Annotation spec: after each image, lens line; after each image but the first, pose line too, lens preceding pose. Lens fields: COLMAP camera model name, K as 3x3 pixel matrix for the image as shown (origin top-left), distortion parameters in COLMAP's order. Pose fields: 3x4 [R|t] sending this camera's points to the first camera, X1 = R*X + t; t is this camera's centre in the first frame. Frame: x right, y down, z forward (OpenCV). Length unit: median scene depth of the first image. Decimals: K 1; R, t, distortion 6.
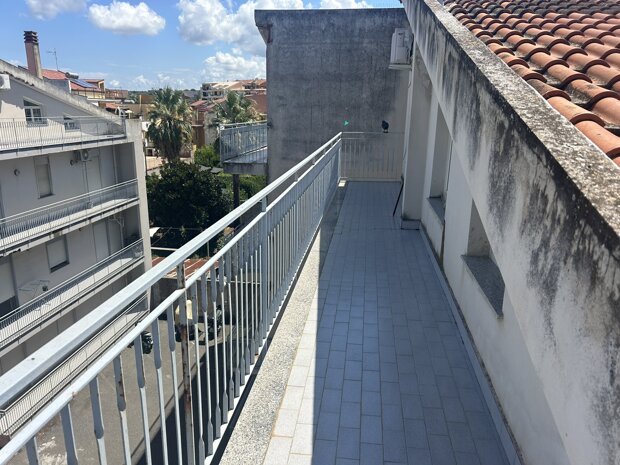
lens RADIAL K [[471.2, 0, 309.6], [0, 471.2, 233.3], [0, 0, 1]] dist [0.040997, -0.035364]
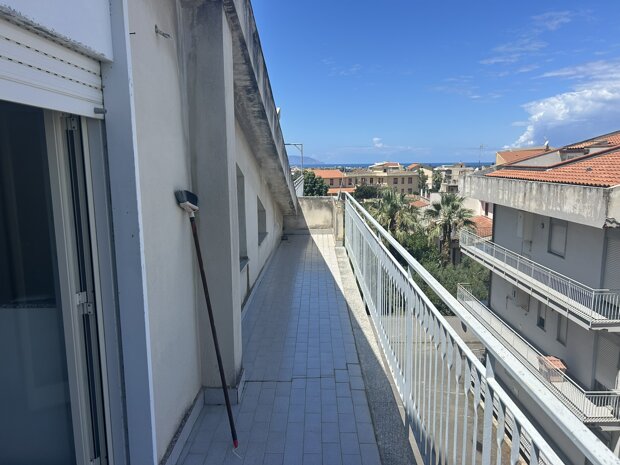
lens RADIAL K [[471.2, 0, 304.9], [0, 471.2, 232.5], [0, 0, 1]] dist [0.040997, -0.035364]
pose [[-0.994872, 0.007340, -0.100875, 0.035694], [-0.033497, 0.917164, 0.397100, -0.078855], [0.095434, 0.398443, -0.912215, 0.293063]]
